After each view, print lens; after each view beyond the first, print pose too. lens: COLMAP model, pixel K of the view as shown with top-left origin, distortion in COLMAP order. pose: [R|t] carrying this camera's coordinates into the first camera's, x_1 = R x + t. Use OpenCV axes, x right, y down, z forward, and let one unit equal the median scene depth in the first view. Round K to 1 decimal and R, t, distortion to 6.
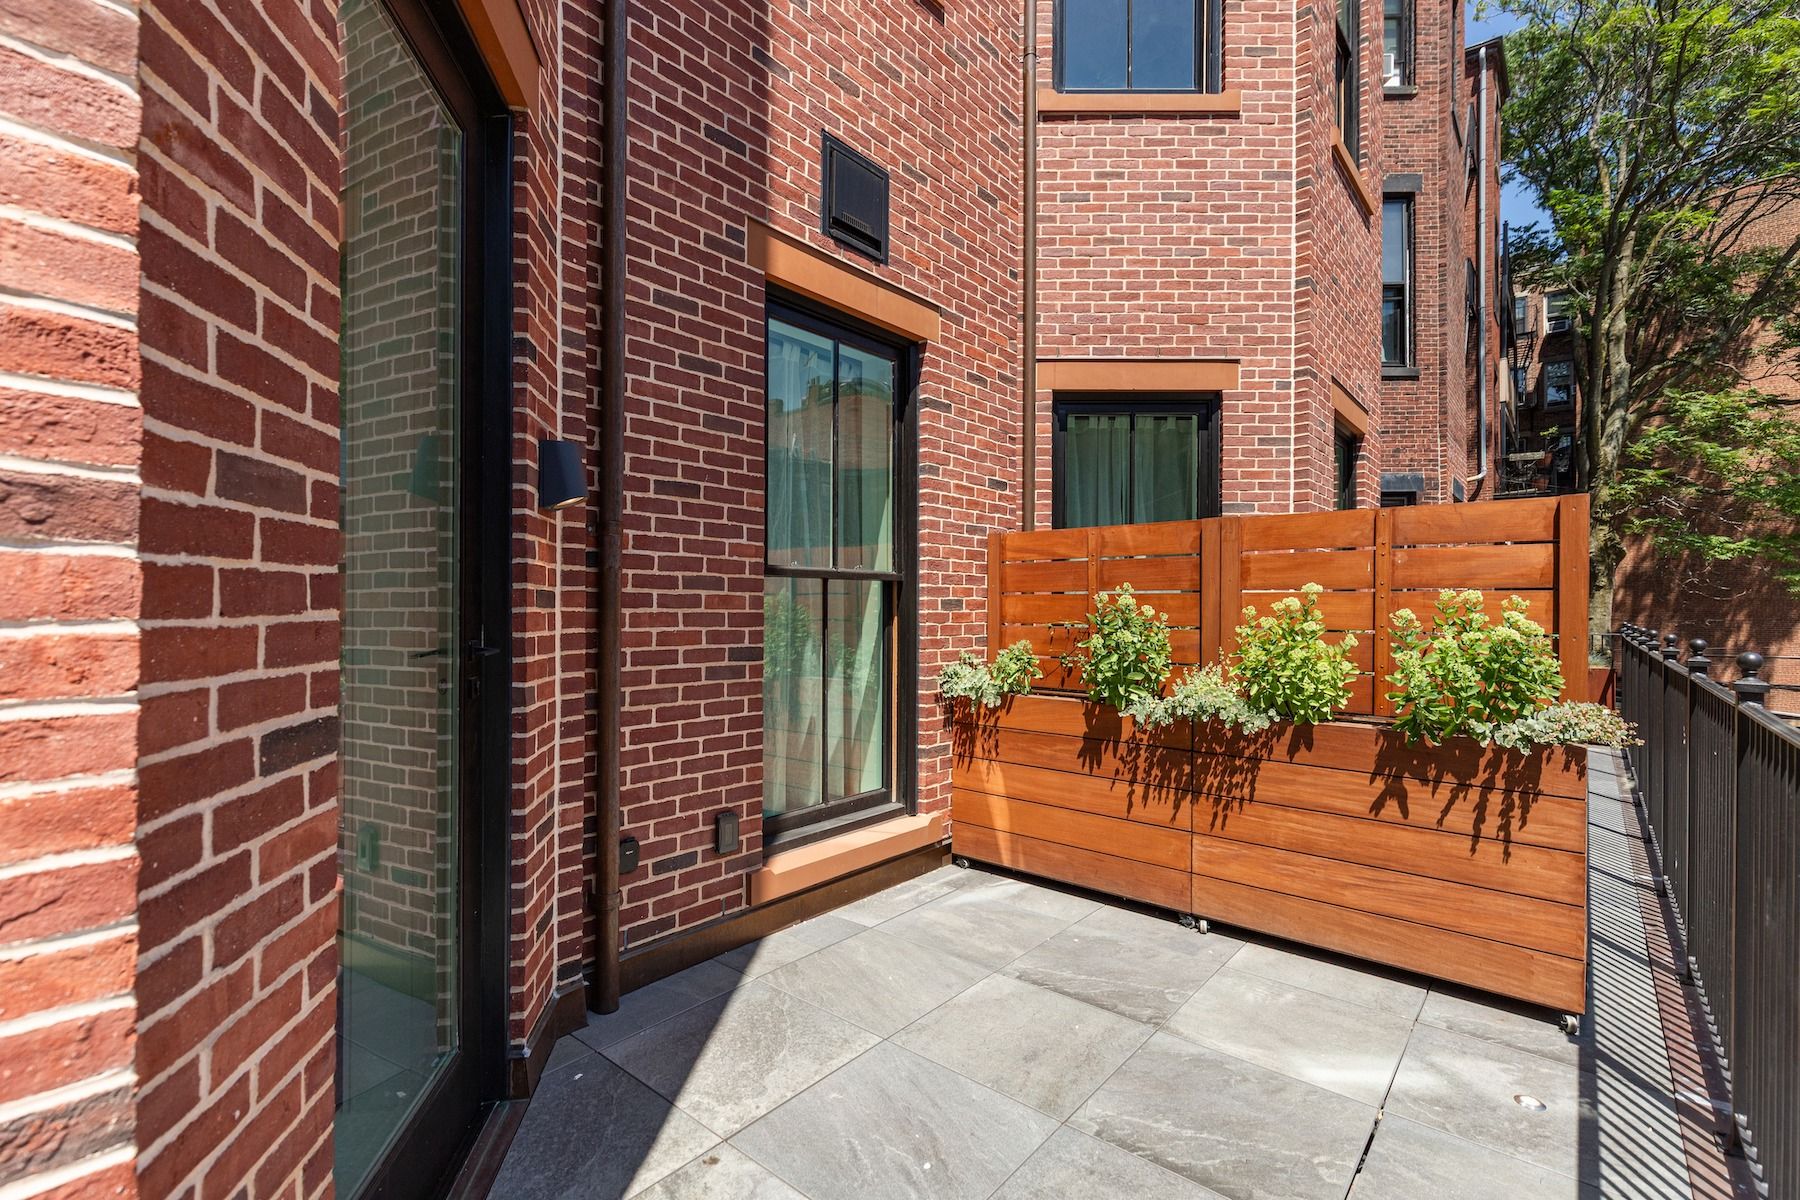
lens RADIAL K [[817.0, 0, 895.0], [0, 817.0, 603.3], [0, 0, 1]] dist [0.003865, 0.001107]
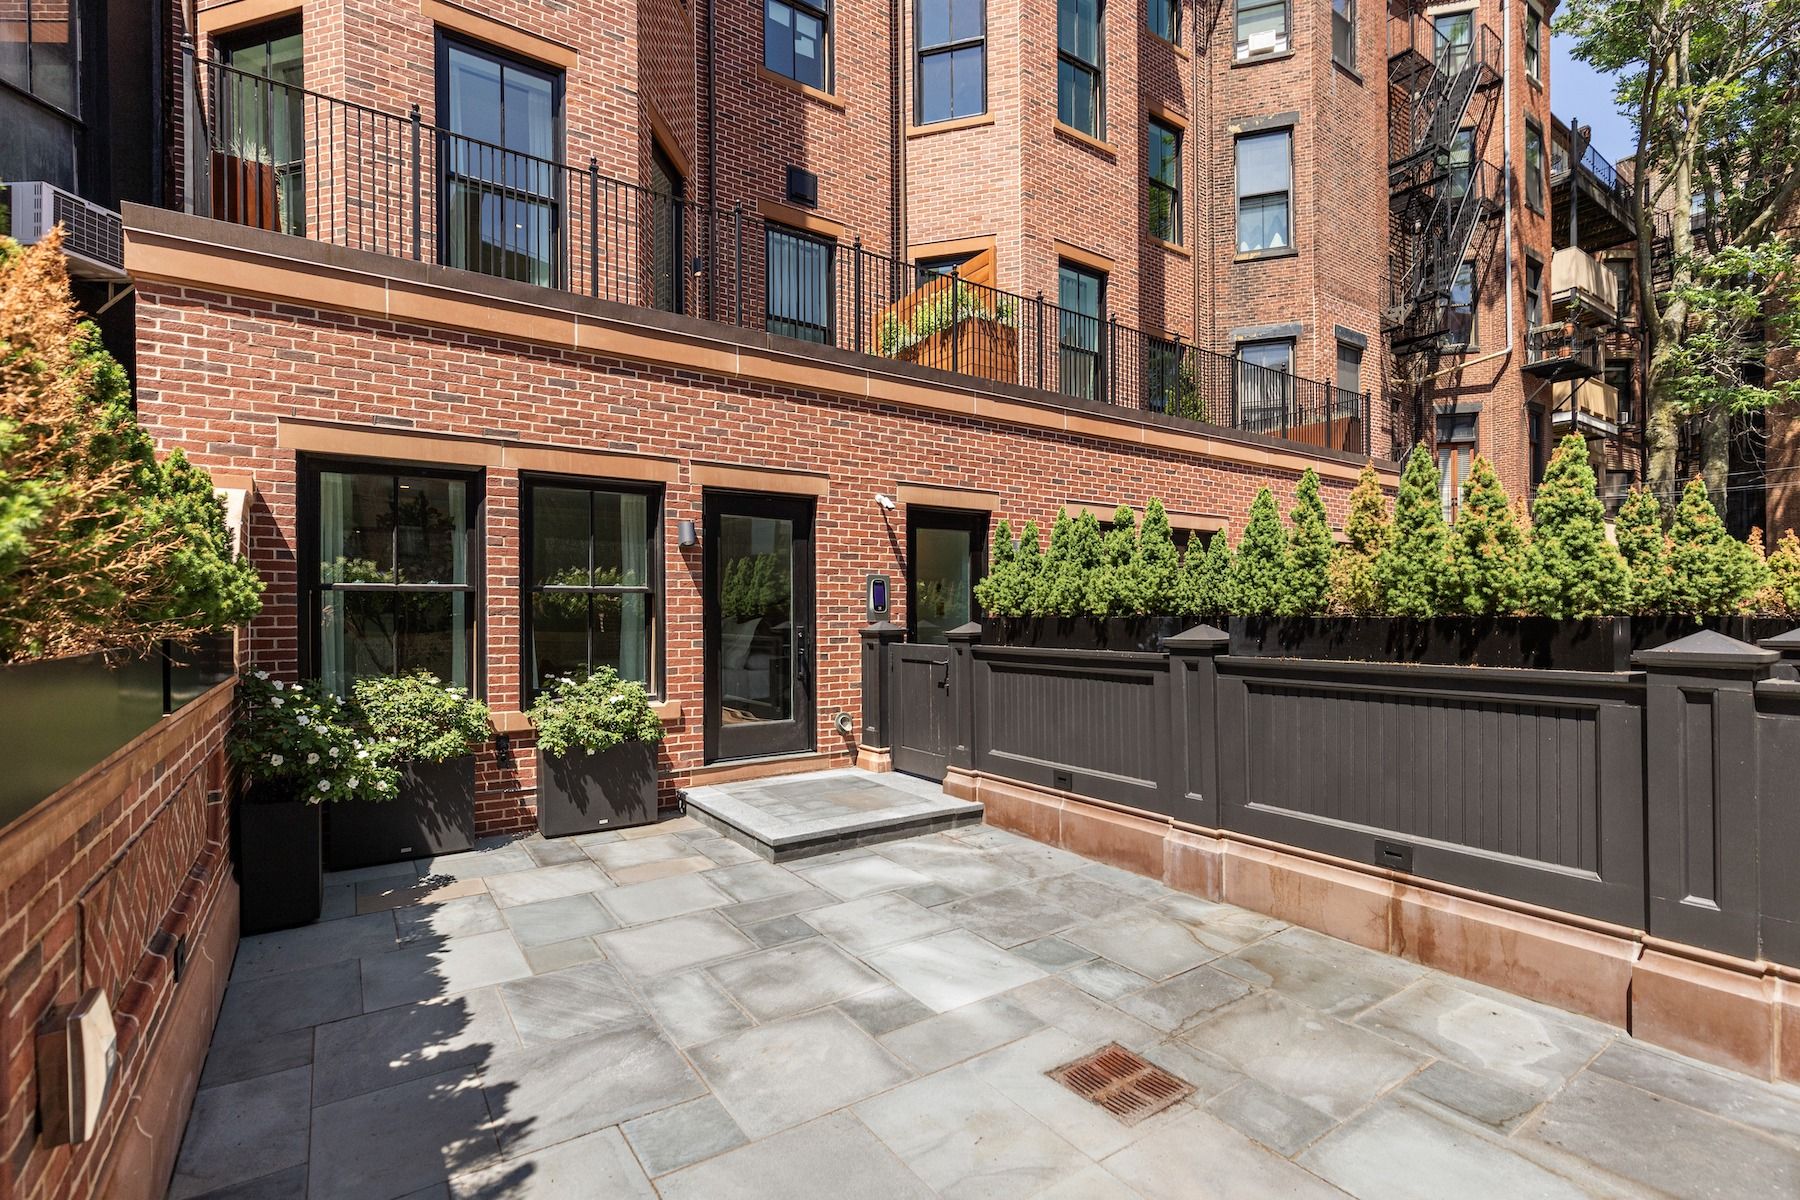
lens RADIAL K [[817.0, 0, 898.5], [0, 817.0, 610.6], [0, 0, 1]] dist [0.003865, 0.001107]
pose [[0.962070, -0.008200, -0.272679, 1.299517], [0.009935, 0.999938, 0.004983, 1.205227], [0.272621, -0.007503, 0.962092, -2.057551]]
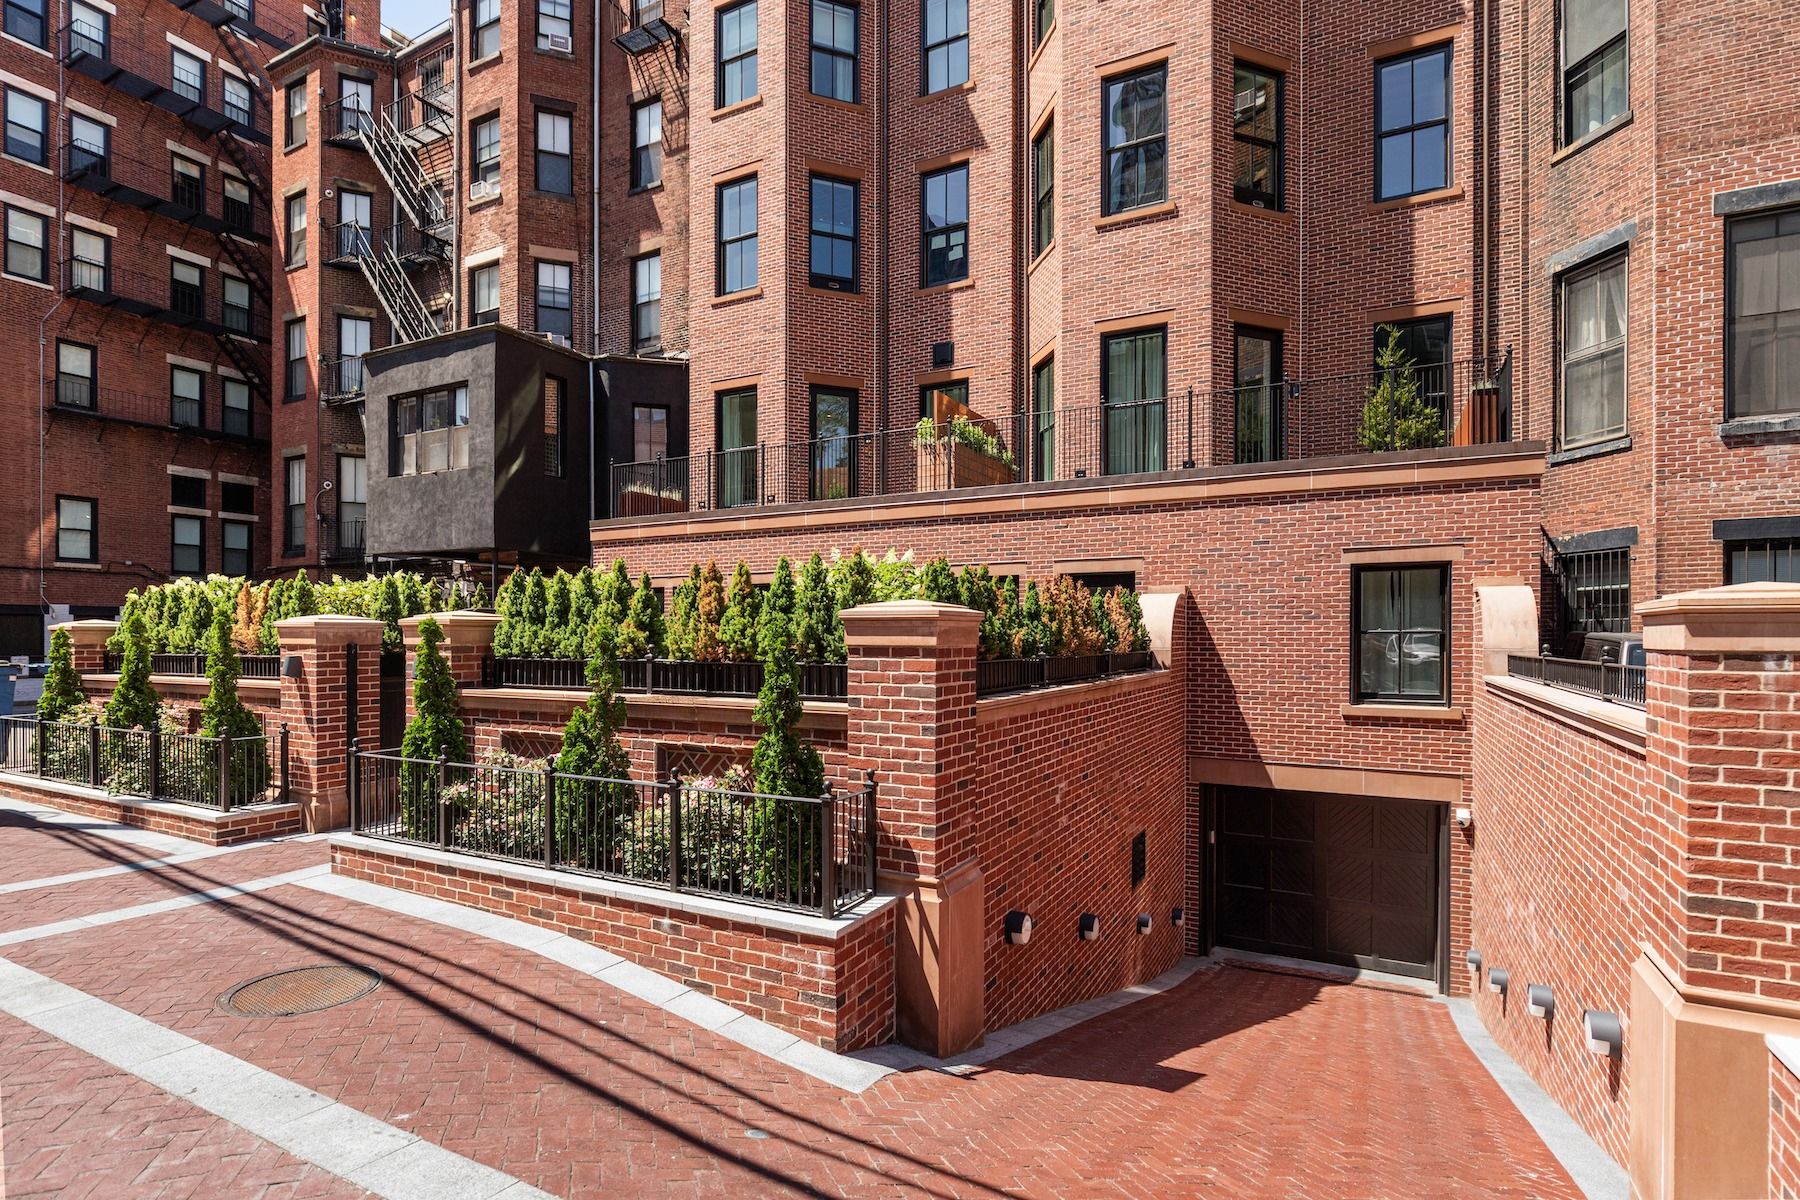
lens RADIAL K [[882.0, 0, 908.5], [0, 882.0, 636.6], [0, 0, 1]] dist [-0.002847, -0.000686]
pose [[0.214758, -0.002911, -0.976663, 5.371297], [0.009573, 0.999954, -0.000875, 1.191192], [0.976620, -0.009162, 0.214776, -0.220411]]
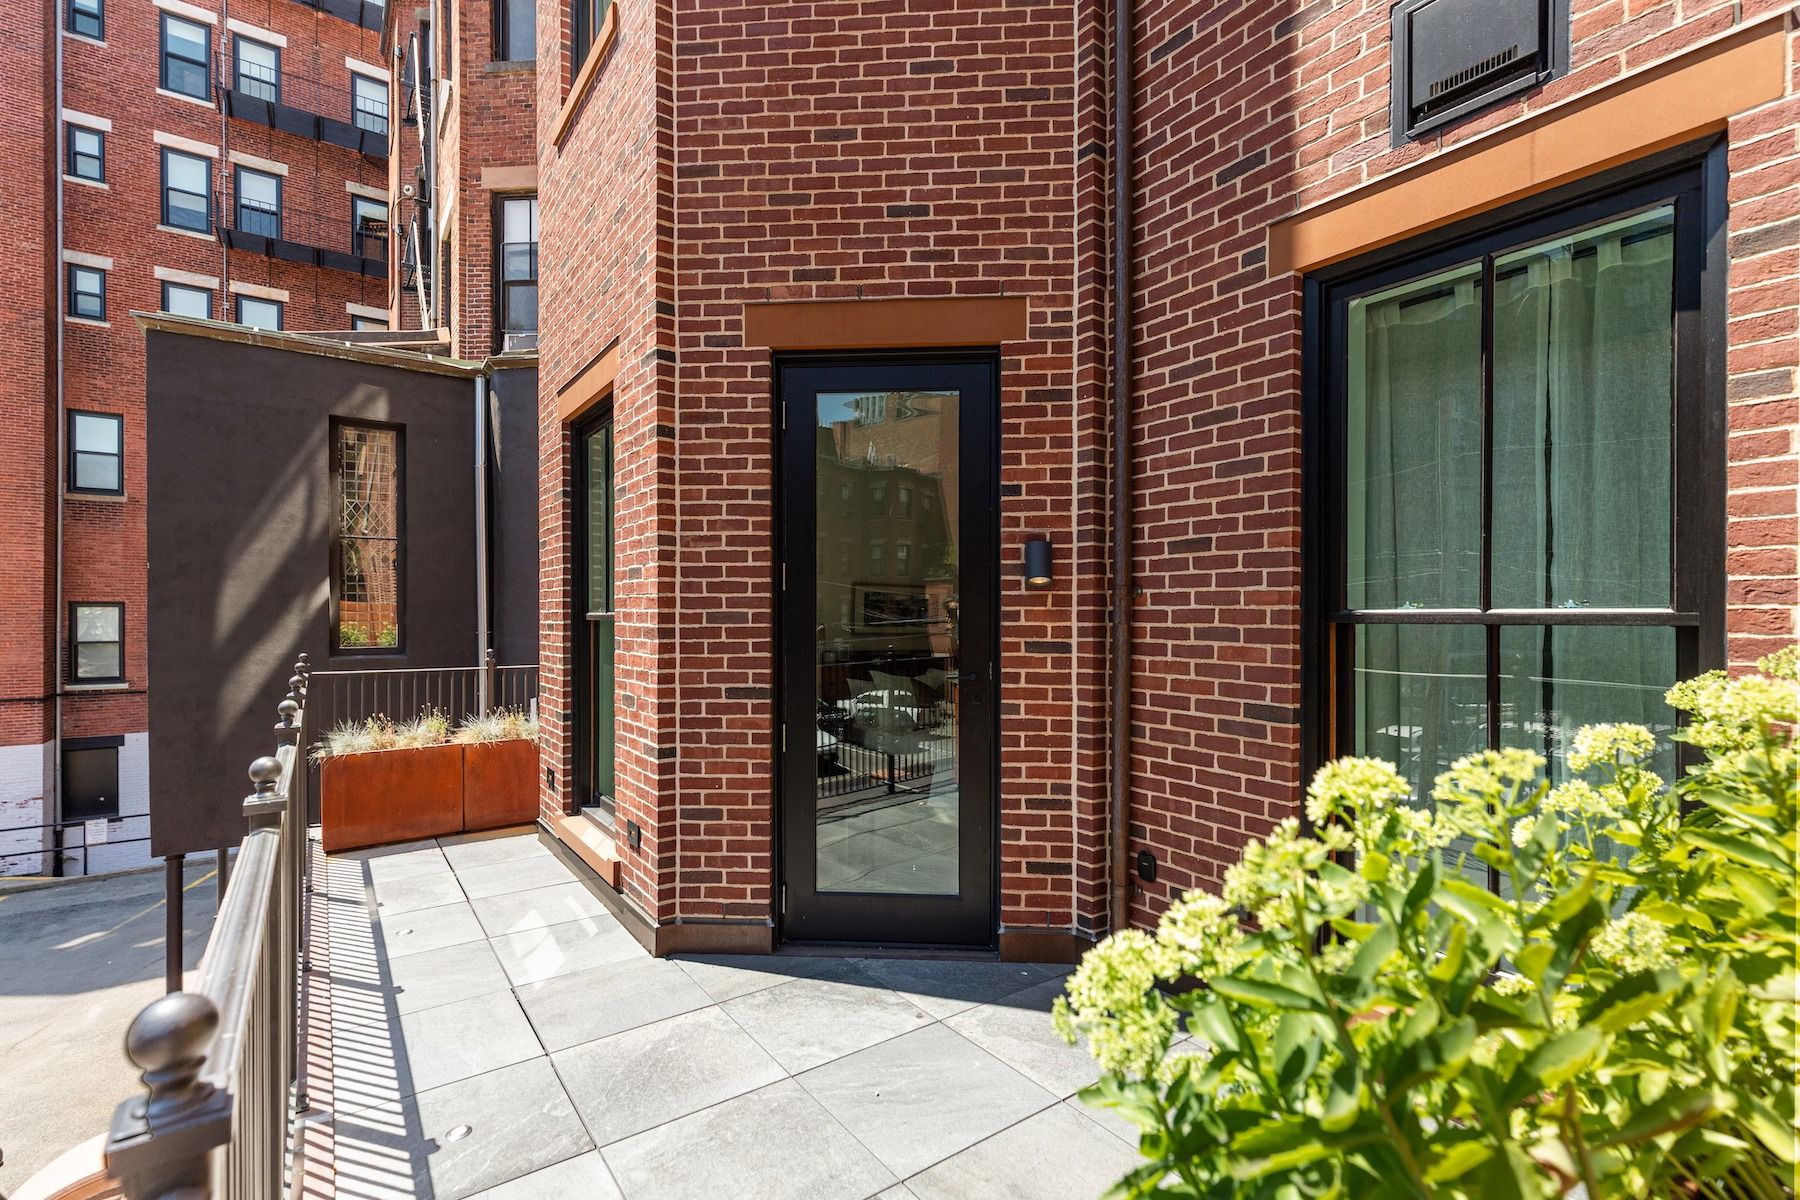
lens RADIAL K [[817.0, 0, 897.5], [0, 817.0, 607.9], [0, 0, 1]] dist [0.003865, 0.001107]
pose [[-0.256233, -0.009511, -0.966568, 0.834319], [0.005417, 0.999922, -0.011275, -0.047966], [0.966600, -0.008124, -0.256162, 0.881088]]
